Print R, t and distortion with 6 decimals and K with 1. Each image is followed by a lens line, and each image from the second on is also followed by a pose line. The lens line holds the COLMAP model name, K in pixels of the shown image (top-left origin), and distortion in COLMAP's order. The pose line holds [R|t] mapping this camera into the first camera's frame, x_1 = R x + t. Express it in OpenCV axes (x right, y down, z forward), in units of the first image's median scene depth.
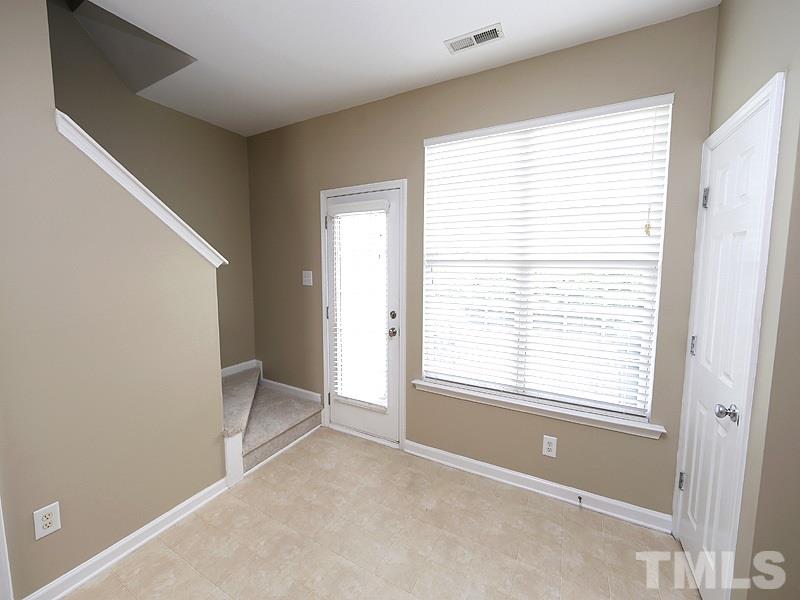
lens RADIAL K [[318.7, 0, 401.3], [0, 318.7, 292.3], [0, 0, 1]] dist [-0.008948, -0.000114]
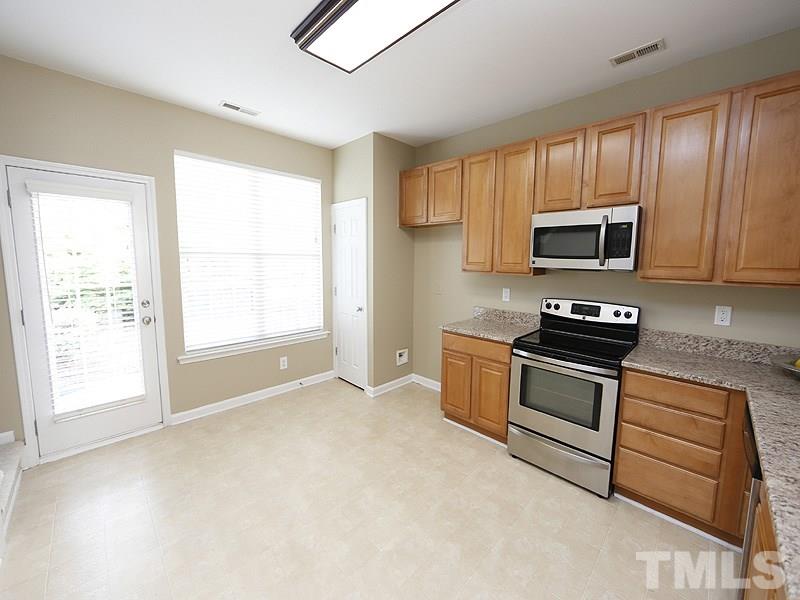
lens RADIAL K [[318.7, 0, 401.3], [0, 318.7, 292.3], [0, 0, 1]] dist [-0.008948, -0.000114]
pose [[0.295819, -0.100545, 0.949938, -0.840358], [0.078533, 0.993639, 0.080714, 0.016826], [-0.952010, 0.050725, 0.301833, -0.124770]]
